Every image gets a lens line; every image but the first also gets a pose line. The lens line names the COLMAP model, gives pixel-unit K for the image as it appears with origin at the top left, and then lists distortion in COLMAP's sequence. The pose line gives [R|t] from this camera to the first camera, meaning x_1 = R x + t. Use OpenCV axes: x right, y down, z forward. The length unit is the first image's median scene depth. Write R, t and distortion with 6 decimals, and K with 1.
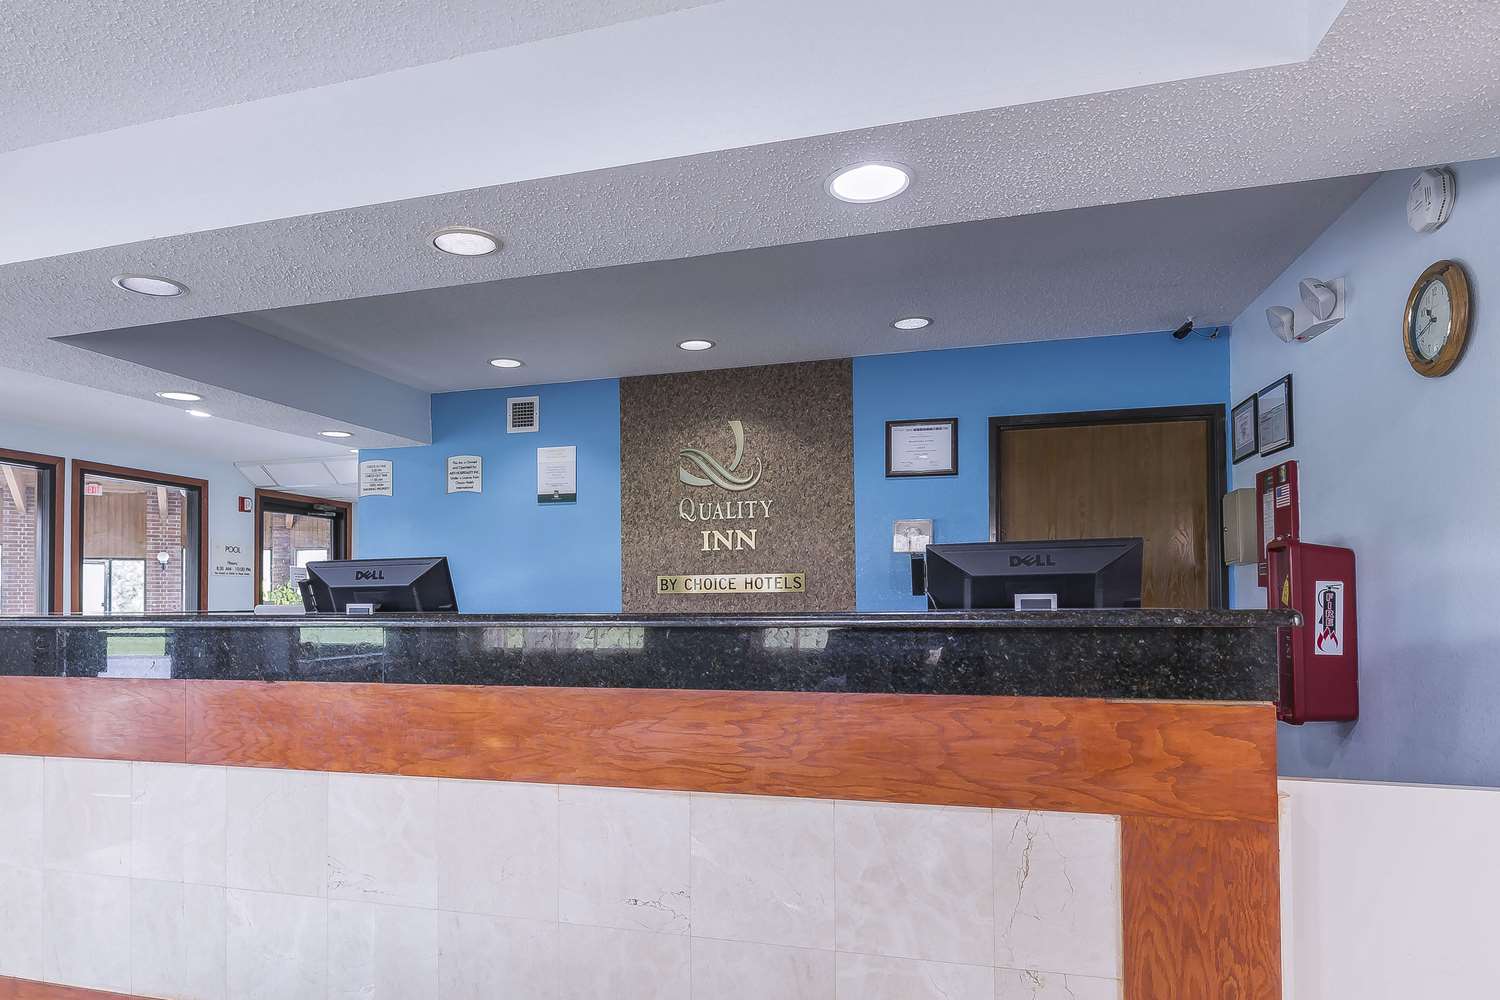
lens RADIAL K [[886.8, 0, 692.2], [0, 886.8, 580.0], [0, 0, 1]] dist [-0.002079, -0.000834]
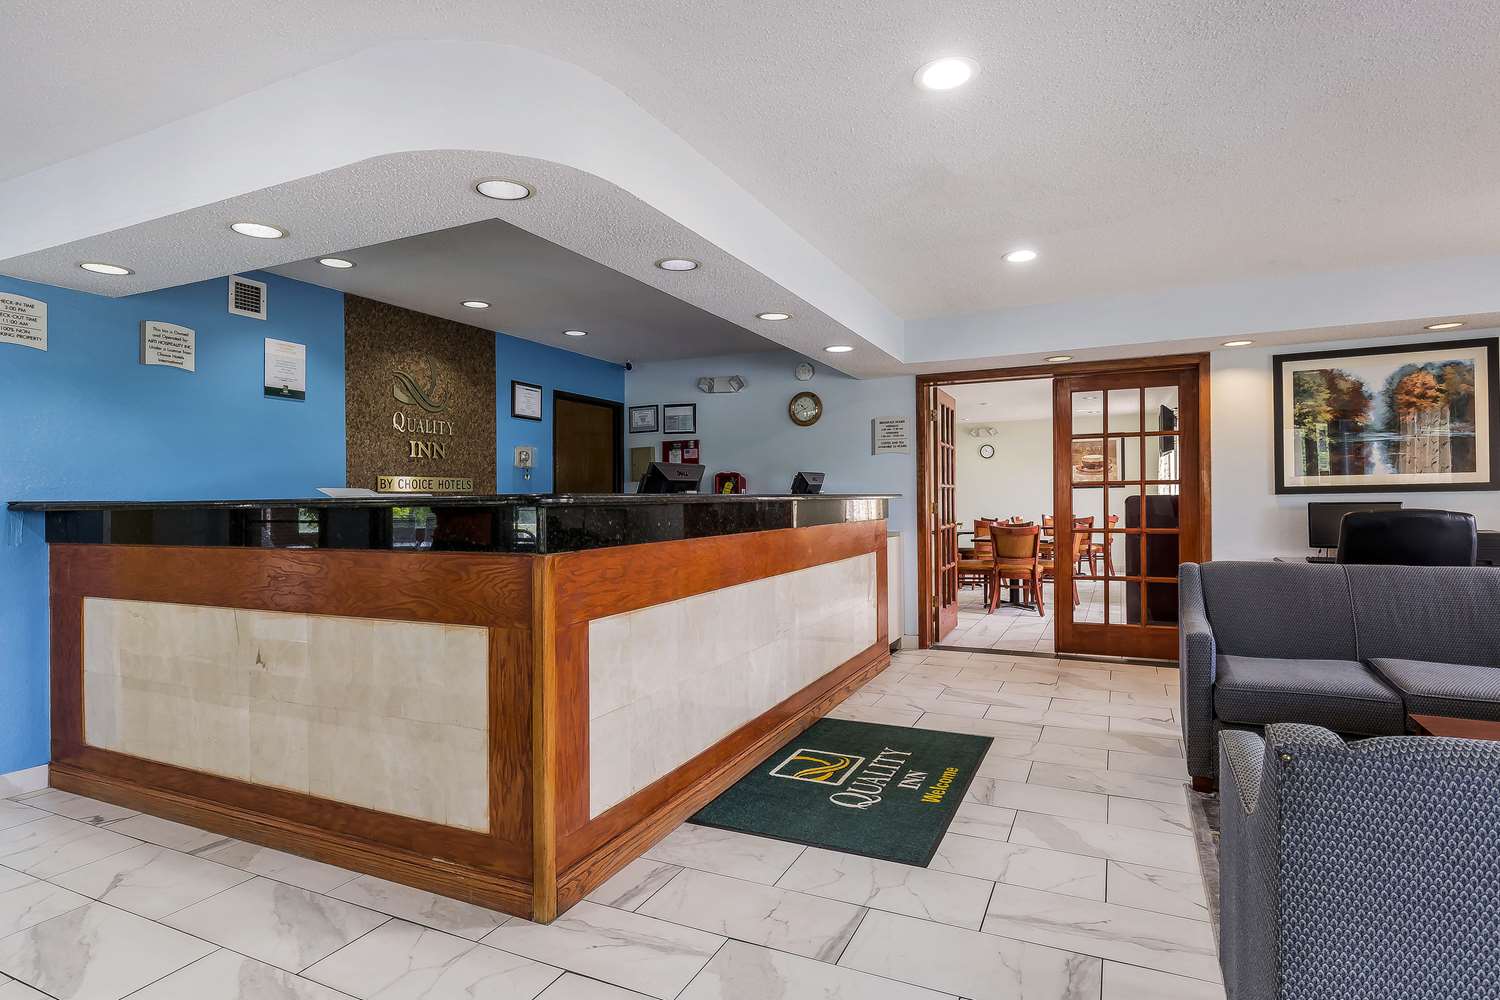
lens RADIAL K [[789.6, 0, 750.0], [0, 789.6, 500.0], [0, 0, 1]] dist [0.002372, 0.000565]
pose [[0.145247, 0.006605, 0.989373, -1.064836], [-0.009066, 0.999945, -0.005345, 0.029941], [-0.989354, -0.008193, 0.145299, 0.402530]]
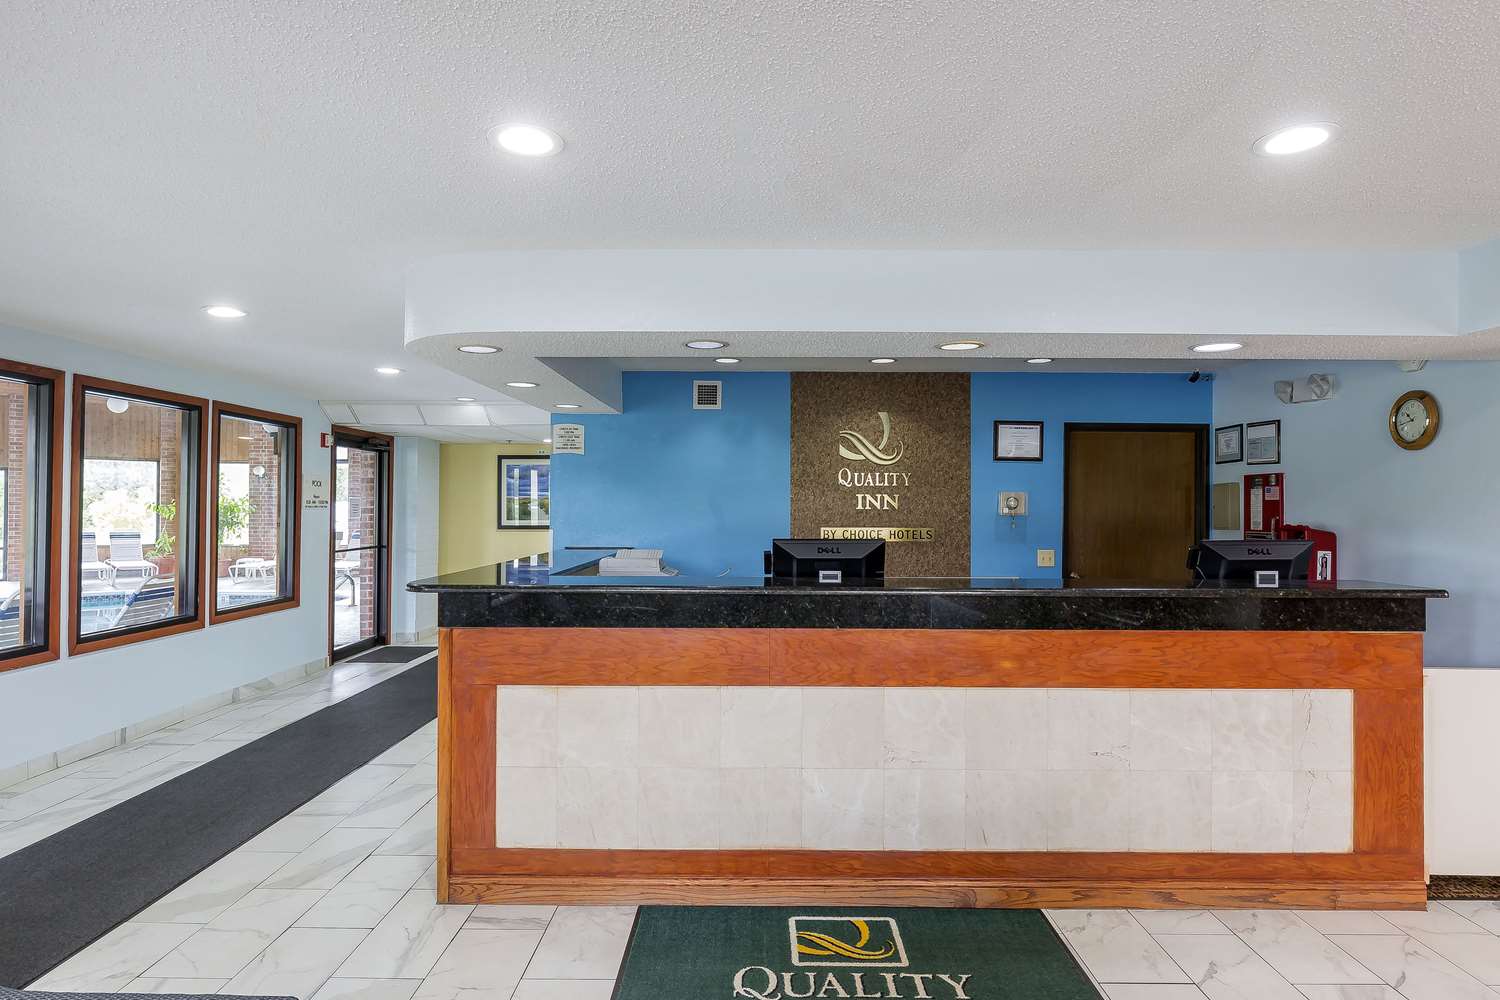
lens RADIAL K [[841.1, 0, 750.0], [0, 841.1, 500.0], [0, 0, 1]] dist [-0.002838, -0.000794]
pose [[0.960021, 0.016253, 0.279457, -0.522855], [-0.019594, 0.999766, 0.009166, -0.058672], [-0.279242, -0.014275, 0.960115, -0.166458]]
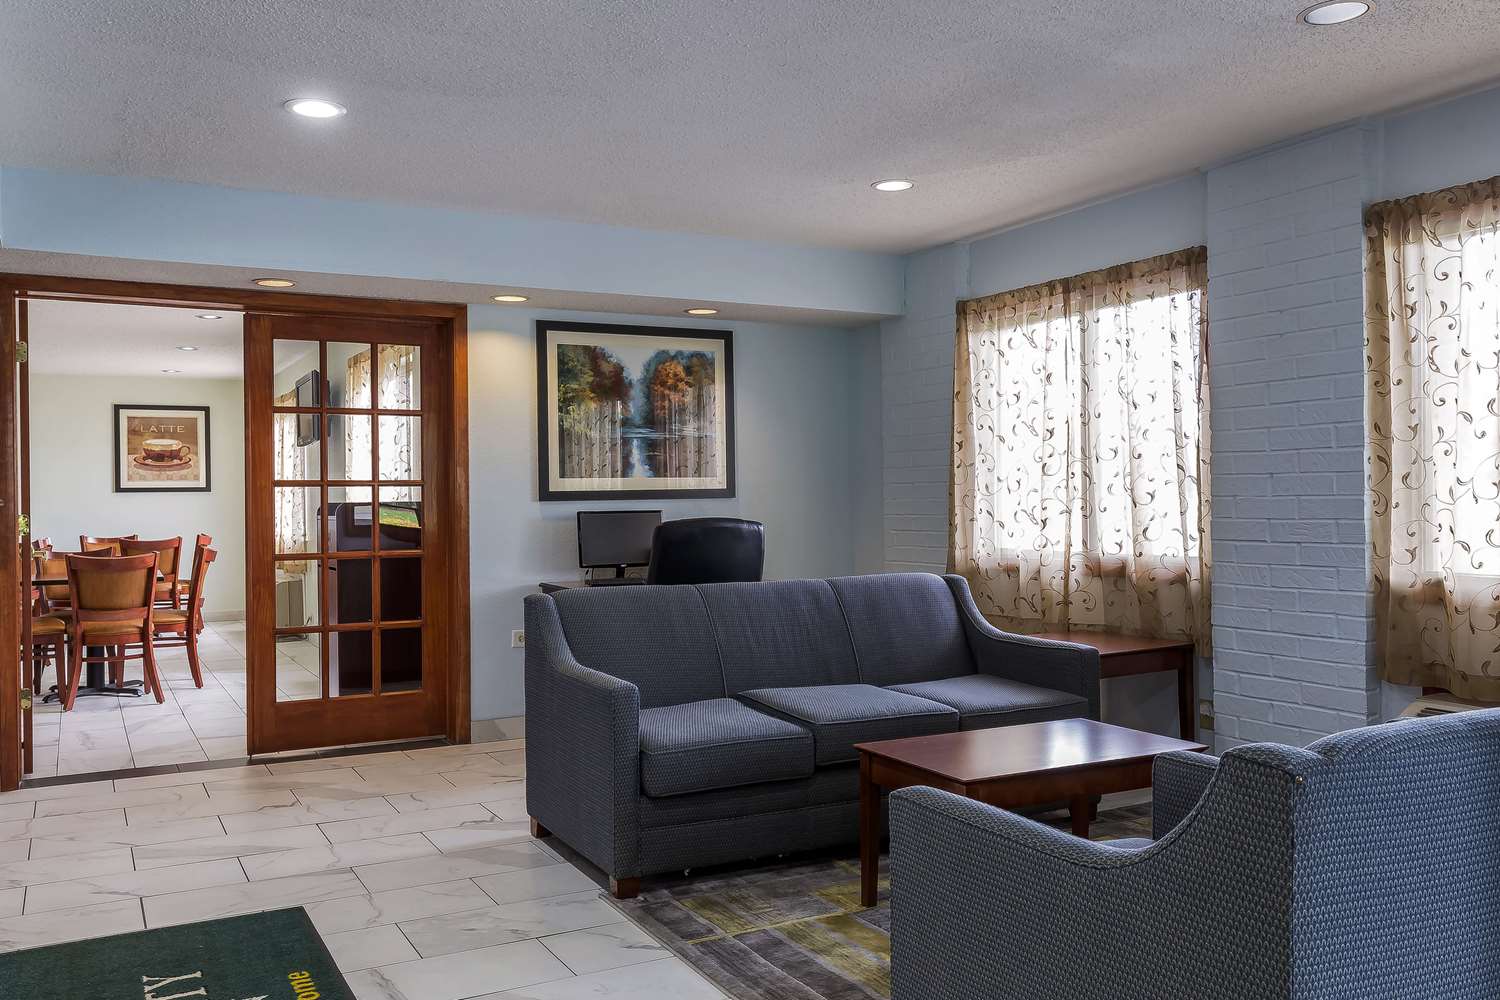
lens RADIAL K [[1216.2, 0, 750.0], [0, 1216.2, 500.0], [0, 0, 1]] dist [0.024441, 0.002099]
pose [[-0.699040, 0.014570, 0.714934, -0.940351], [0.001746, 0.999824, -0.018668, 0.033967], [-0.715080, -0.011801, -0.698943, 0.625689]]
